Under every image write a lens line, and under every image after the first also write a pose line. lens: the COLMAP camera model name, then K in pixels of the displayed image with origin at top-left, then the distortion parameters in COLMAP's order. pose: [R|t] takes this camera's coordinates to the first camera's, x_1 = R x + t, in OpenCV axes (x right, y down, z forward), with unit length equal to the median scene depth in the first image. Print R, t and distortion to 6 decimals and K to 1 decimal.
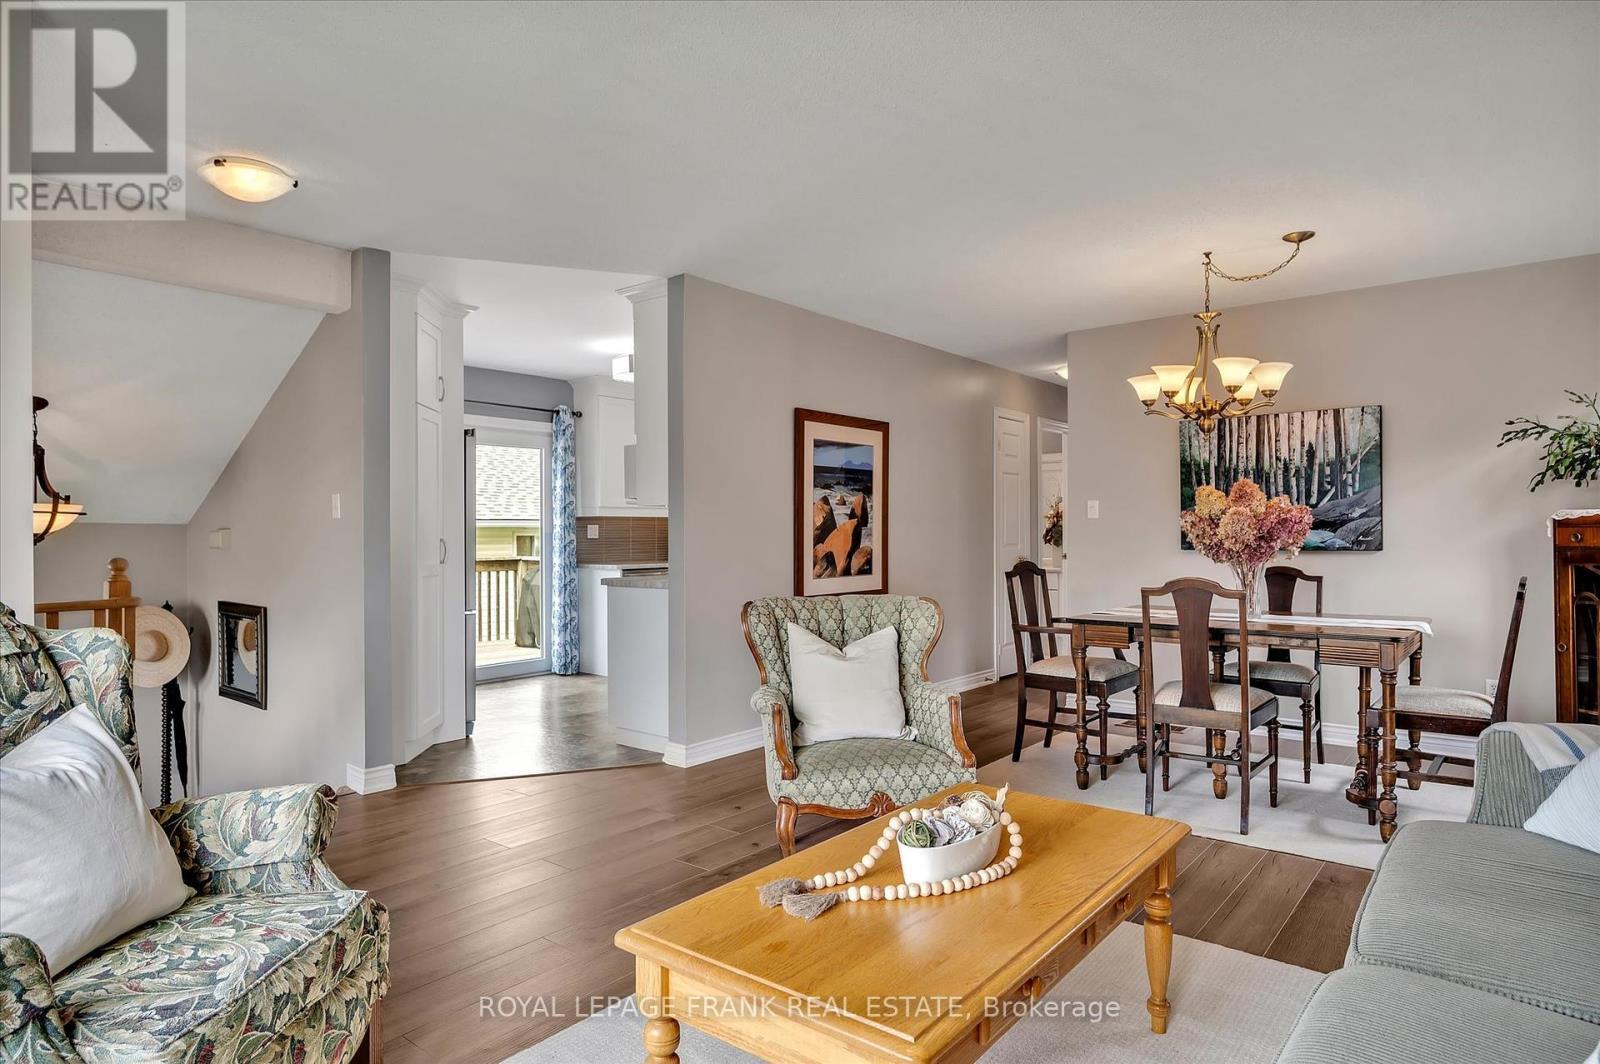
lens RADIAL K [[920.4, 0, 798.1], [0, 920.4, 530.9], [0, 0, 1]] dist [0.000781, 0.000012]
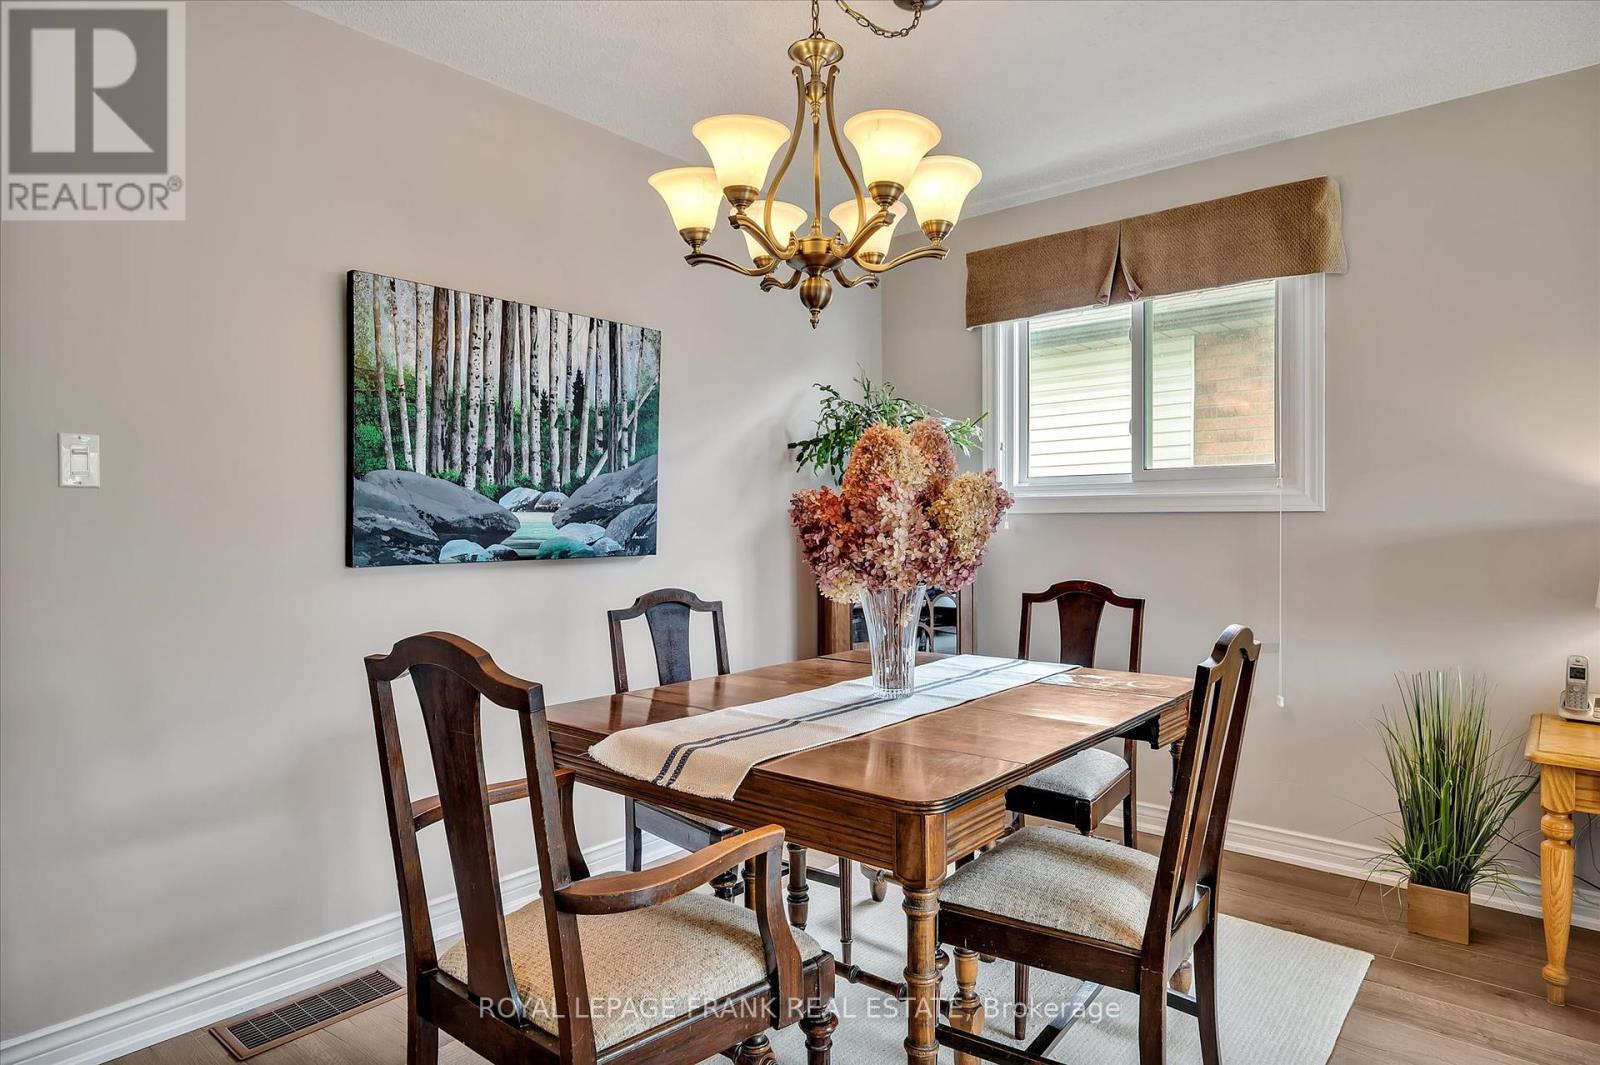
lens RADIAL K [[920.4, 0, 805.4], [0, 920.4, 526.5], [0, 0, 1]] dist [0.000781, 0.000012]
pose [[0.035538, 0.004744, 0.999357, -0.010451], [0.001082, 0.999988, -0.004786, 0.004140], [-0.999368, 0.001251, 0.035533, 0.841765]]
